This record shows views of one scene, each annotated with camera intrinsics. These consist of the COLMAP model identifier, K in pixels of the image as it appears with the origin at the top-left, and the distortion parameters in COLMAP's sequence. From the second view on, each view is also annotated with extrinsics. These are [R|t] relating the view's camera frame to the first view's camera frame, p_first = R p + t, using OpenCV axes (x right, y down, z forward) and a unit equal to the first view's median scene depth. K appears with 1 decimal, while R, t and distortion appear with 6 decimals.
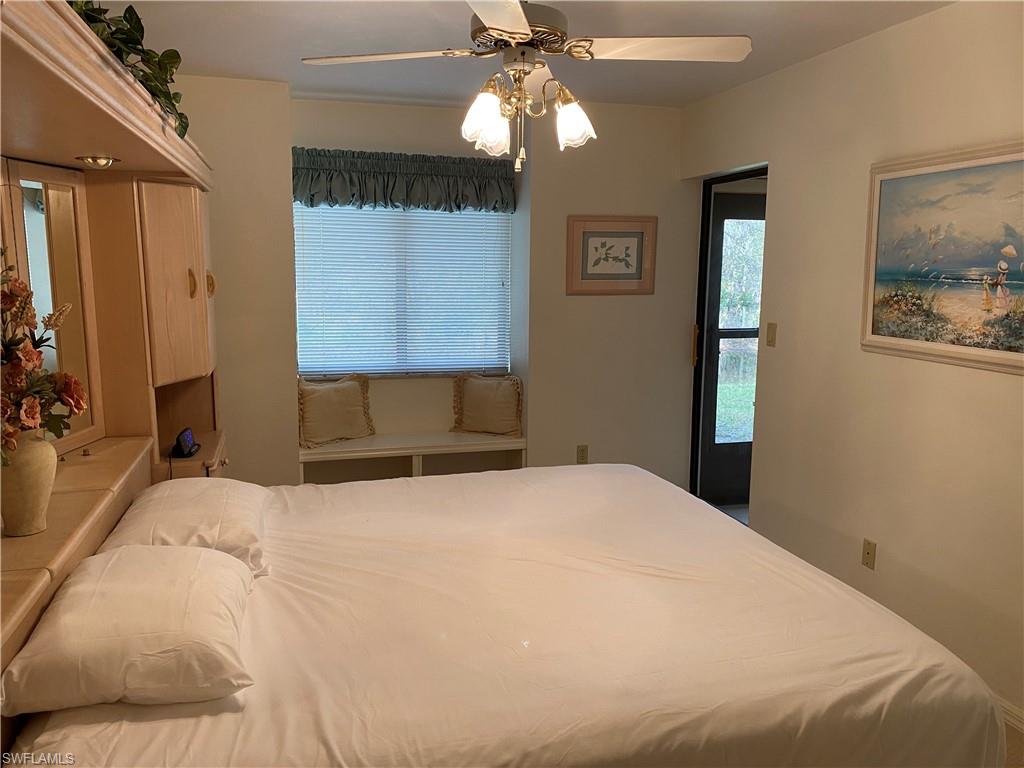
lens RADIAL K [[776.8, 0, 503.9], [0, 776.8, 382.7], [0, 0, 1]] dist [0.060514, -0.098908]
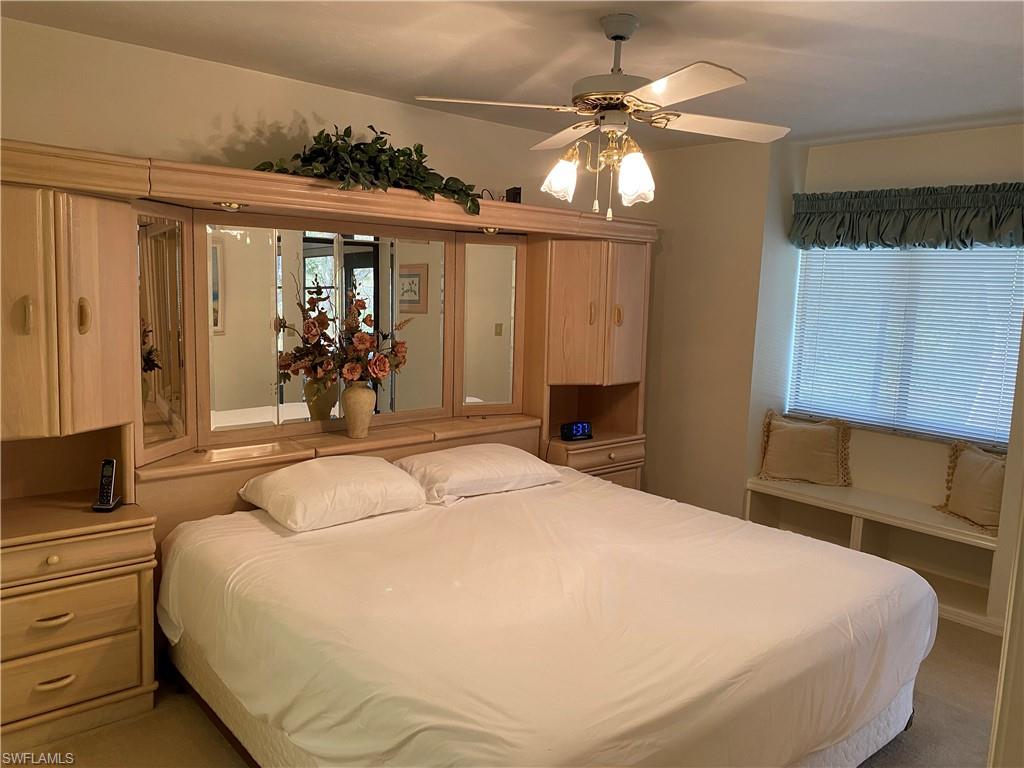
lens RADIAL K [[775.2, 0, 512.0], [0, 775.2, 384.0], [0, 0, 1]] dist [0.056408, -0.083499]
pose [[0.434961, 0.124751, -0.891766, 0.690709], [-0.169011, 0.984066, 0.055227, -0.056165], [0.884446, 0.126697, 0.449114, 0.288782]]
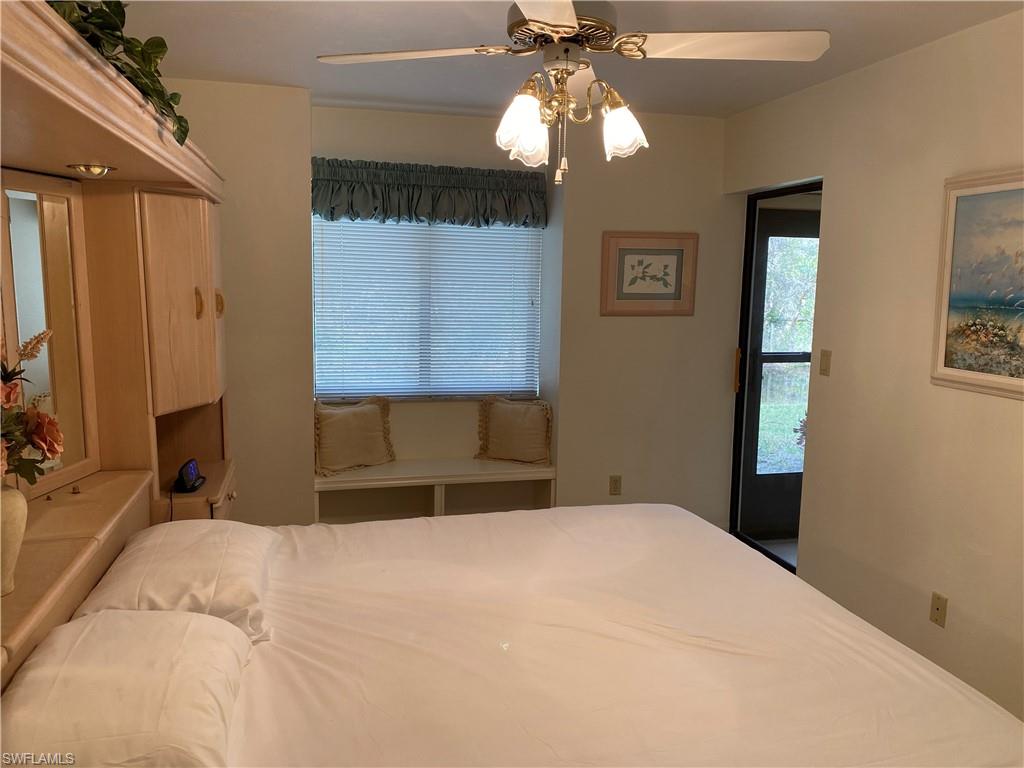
lens RADIAL K [[775.2, 0, 512.0], [0, 775.2, 384.0], [0, 0, 1]] dist [0.056408, -0.083499]
pose [[0.999762, 0.011458, -0.018576, -0.010911], [-0.011714, 0.999837, -0.013711, -0.022214], [0.018416, 0.013926, 0.999733, 0.084711]]
